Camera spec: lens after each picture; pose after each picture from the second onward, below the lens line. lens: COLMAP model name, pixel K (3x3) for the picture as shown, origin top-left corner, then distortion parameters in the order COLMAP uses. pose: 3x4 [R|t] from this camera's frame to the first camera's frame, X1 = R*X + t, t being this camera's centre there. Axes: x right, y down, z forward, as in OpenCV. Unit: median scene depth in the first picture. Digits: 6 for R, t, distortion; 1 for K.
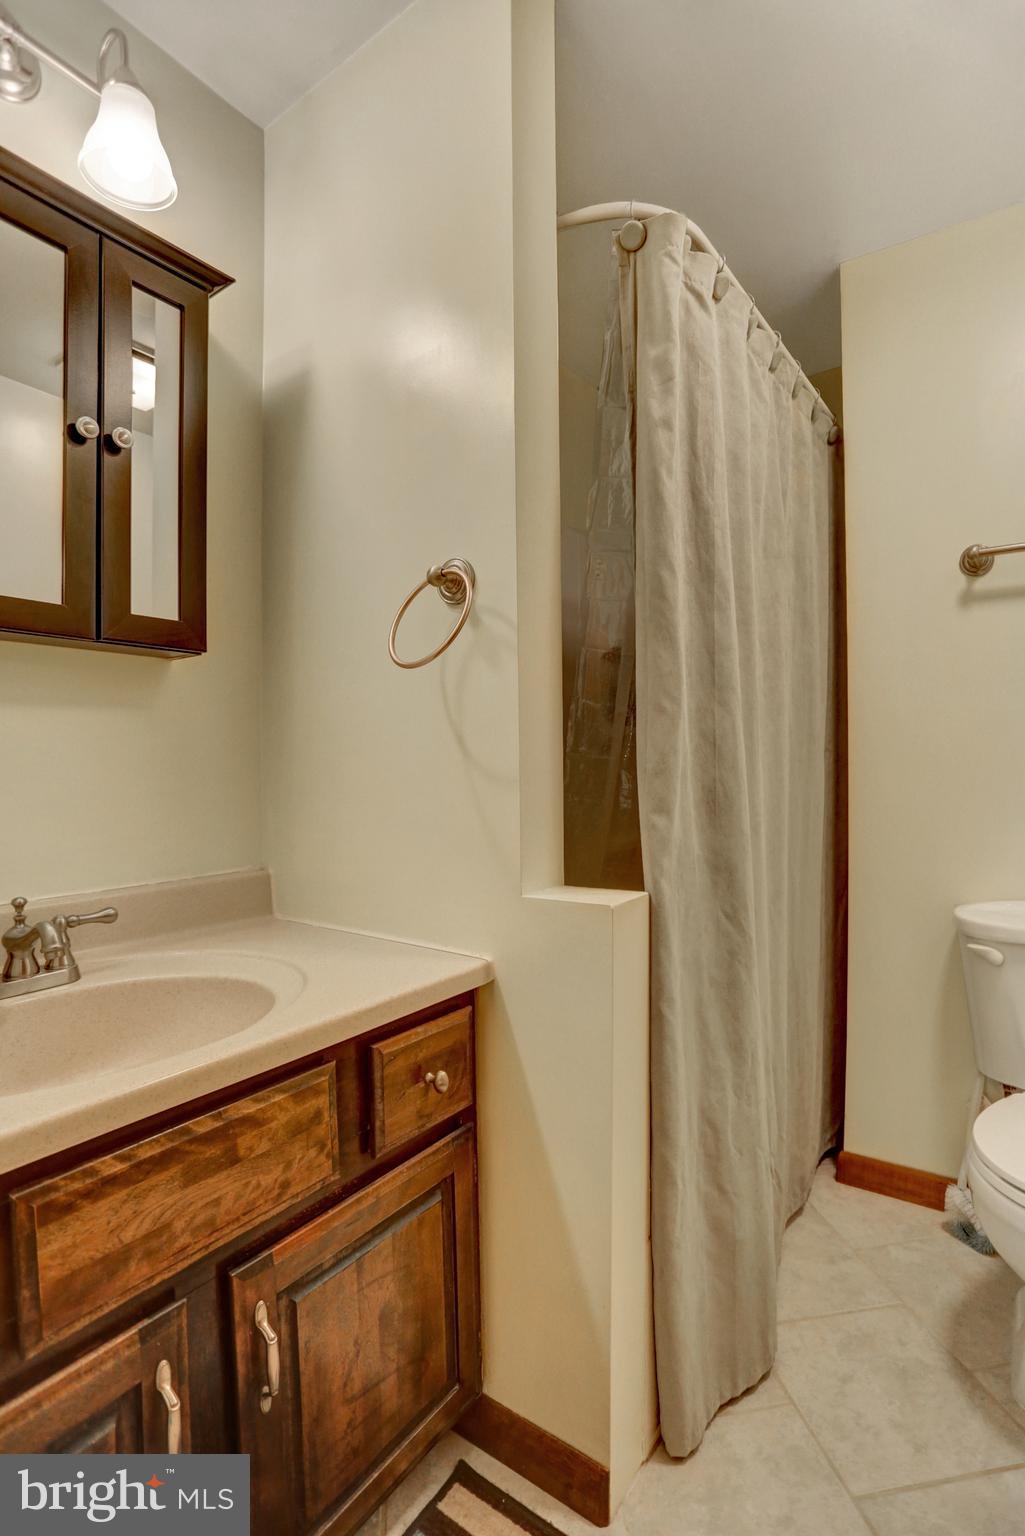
lens RADIAL K [[742.3, 0, 517.3], [0, 742.3, 757.3], [0, 0, 1]] dist [-0.053115, 0.024389]
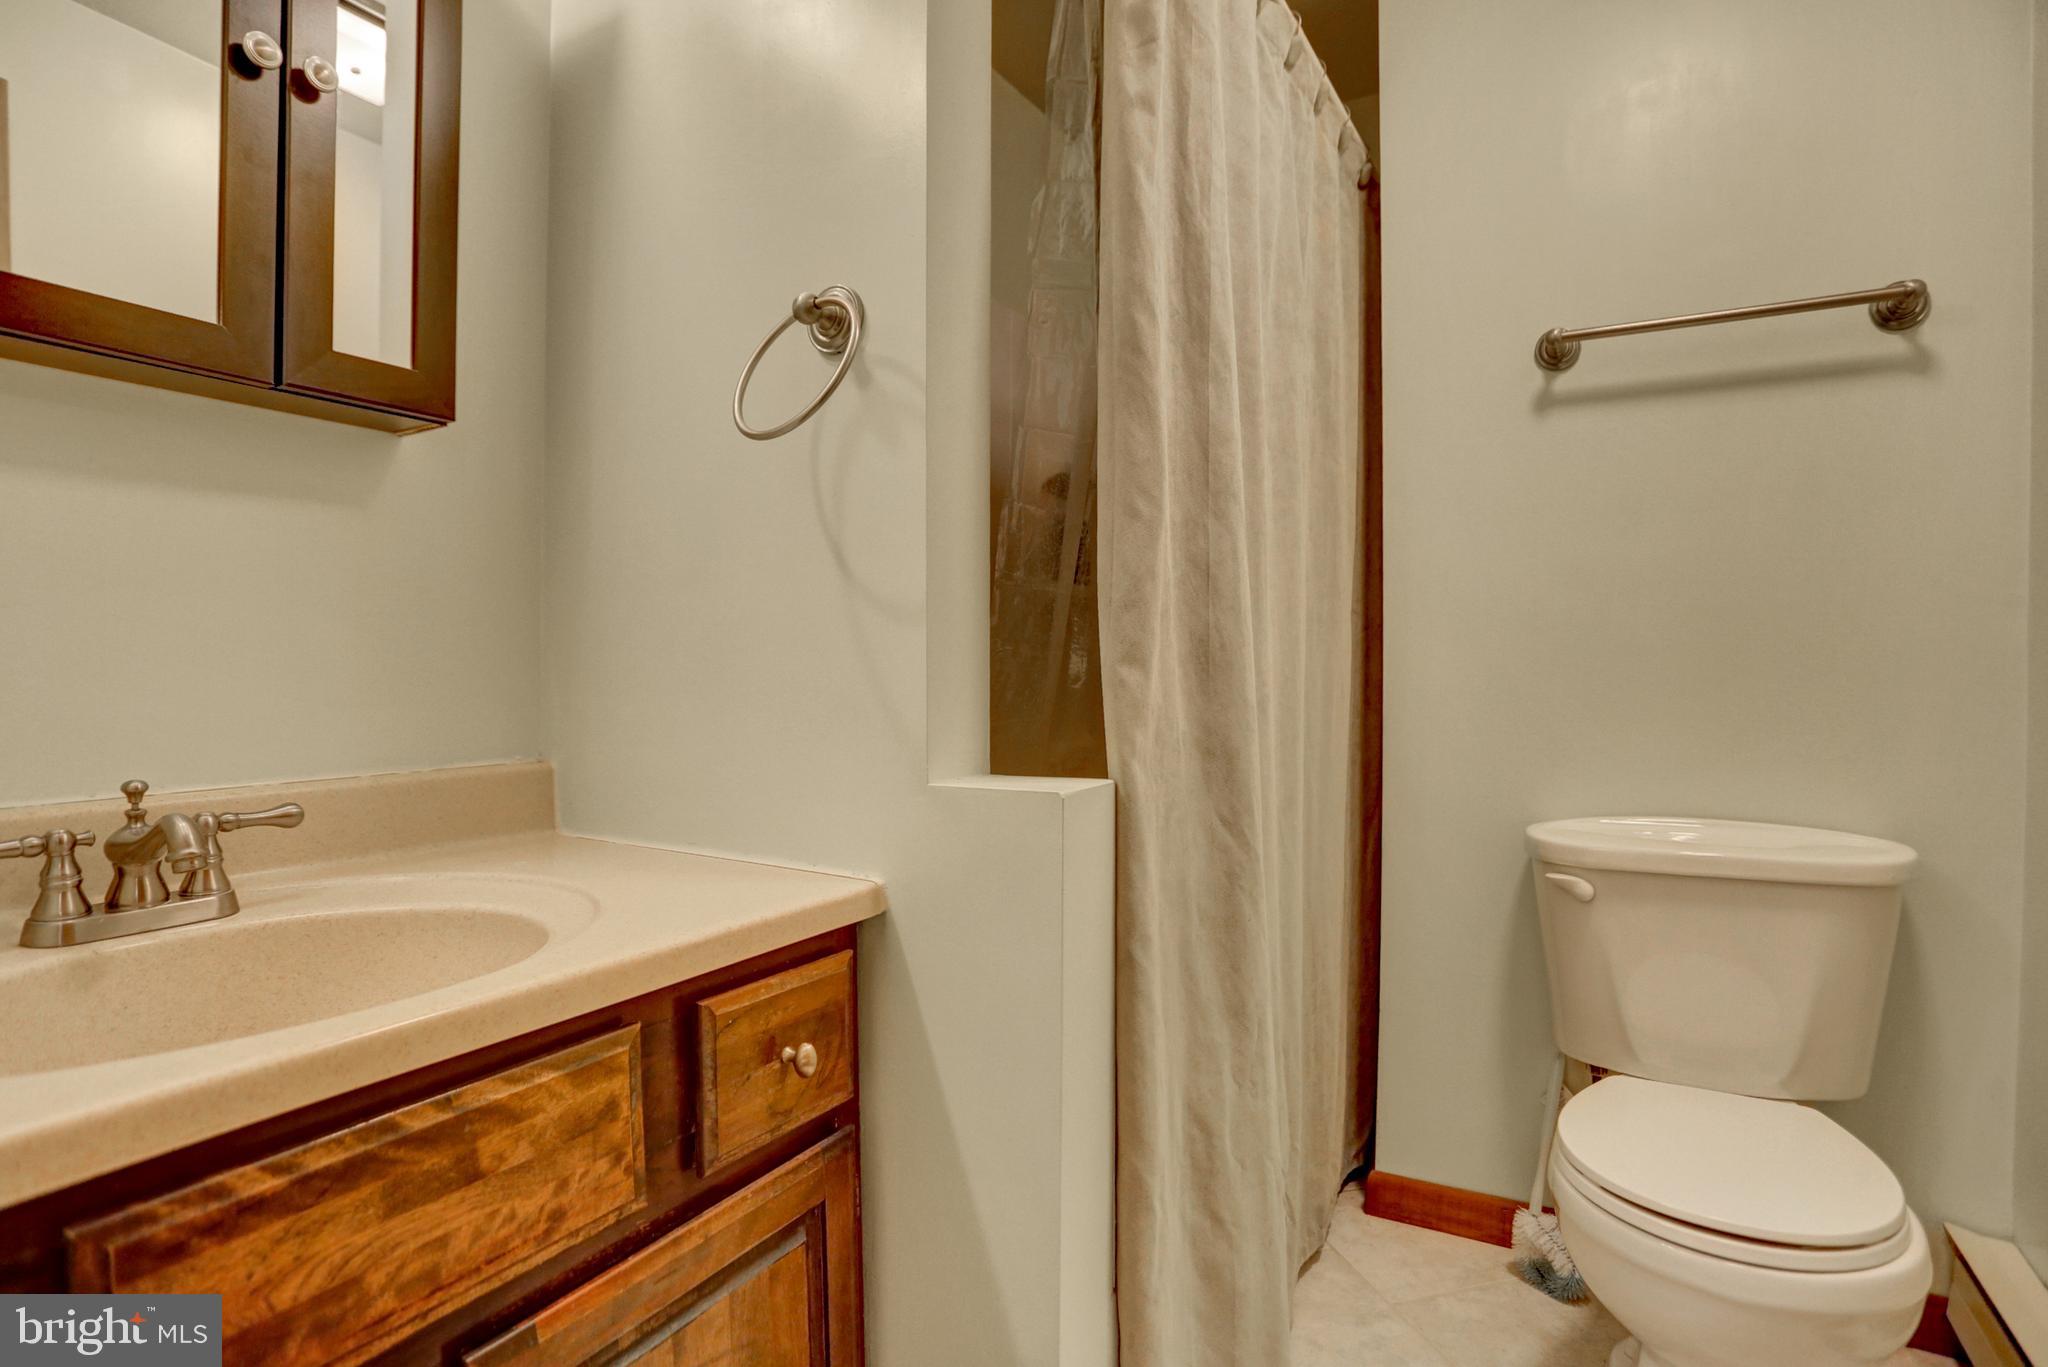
lens RADIAL K [[989.8, 0, 1002.4], [0, 989.8, 684.8], [0, 0, 1]] dist [-0.053115, 0.024389]
pose [[0.996649, 0.009169, 0.081277, -0.001584], [-0.008472, 0.999924, -0.008927, 0.101599], [-0.081353, 0.008208, 0.996652, 0.093997]]
